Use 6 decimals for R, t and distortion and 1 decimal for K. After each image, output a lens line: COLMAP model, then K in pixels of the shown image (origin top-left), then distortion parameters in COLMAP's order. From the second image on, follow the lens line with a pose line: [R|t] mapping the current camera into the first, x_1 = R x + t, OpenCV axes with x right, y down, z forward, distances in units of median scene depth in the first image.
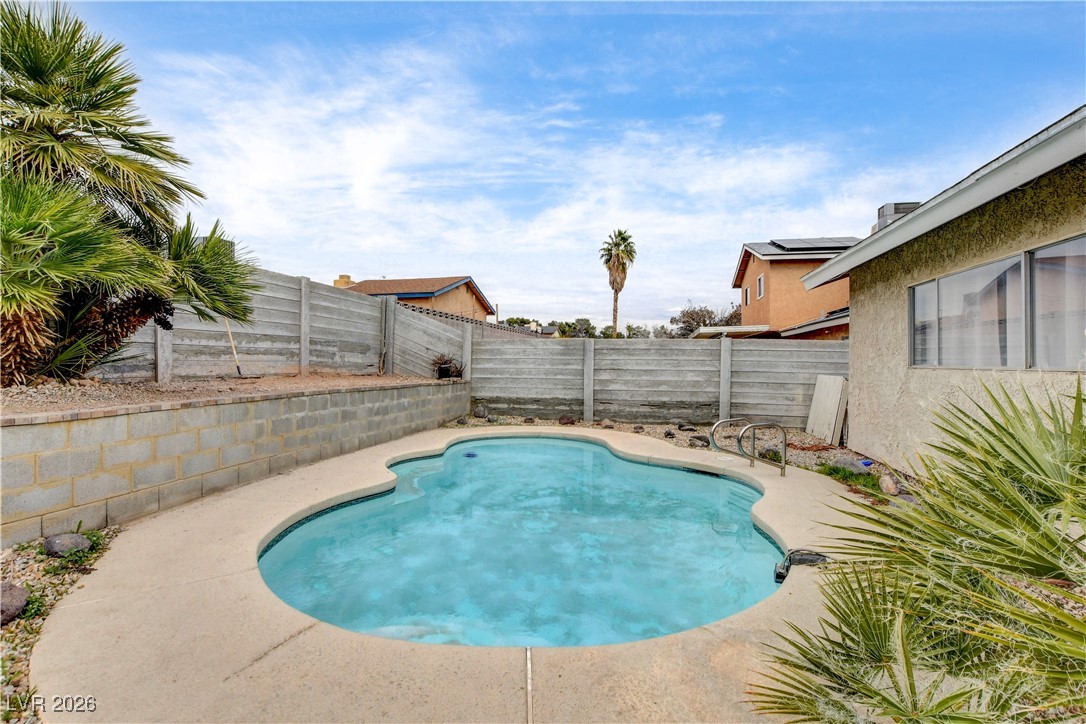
lens RADIAL K [[515.4, 0, 543.0], [0, 515.4, 362.0], [0, 0, 1]] dist [-0.028372, 0.000152]
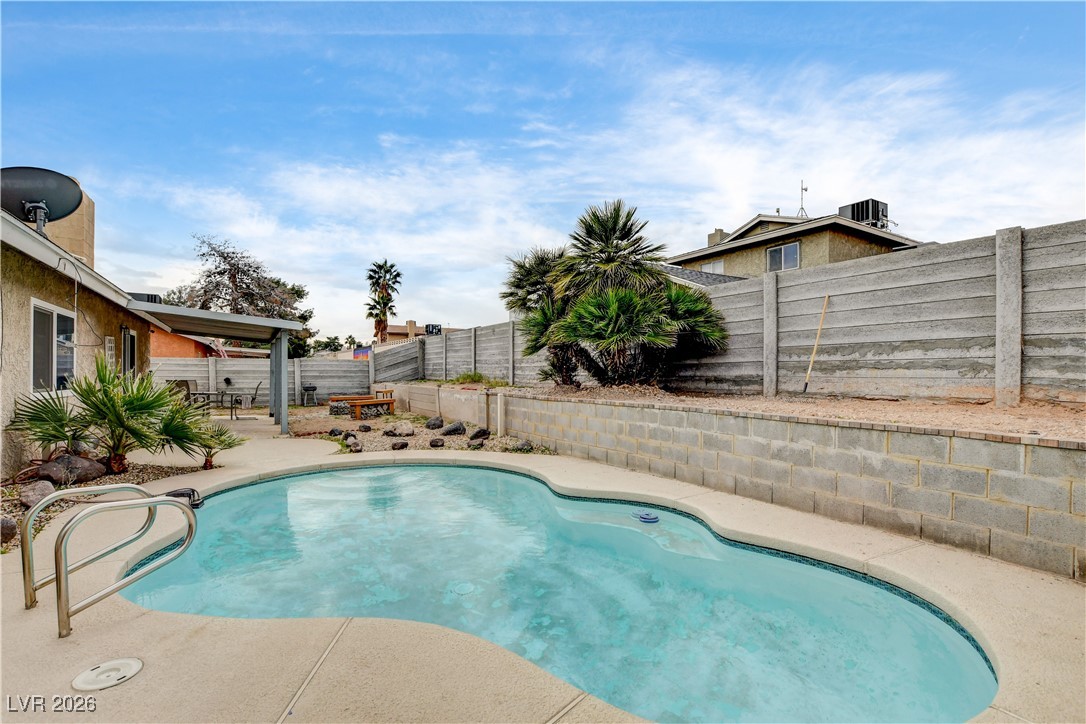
lens RADIAL K [[515.4, 0, 543.0], [0, 515.4, 362.0], [0, 0, 1]] dist [-0.028372, 0.000152]
pose [[-0.726637, -0.026056, -0.686527, 0.311118], [-0.010643, 0.999588, -0.026674, 0.000429], [0.686939, -0.012076, -0.726615, 1.146437]]
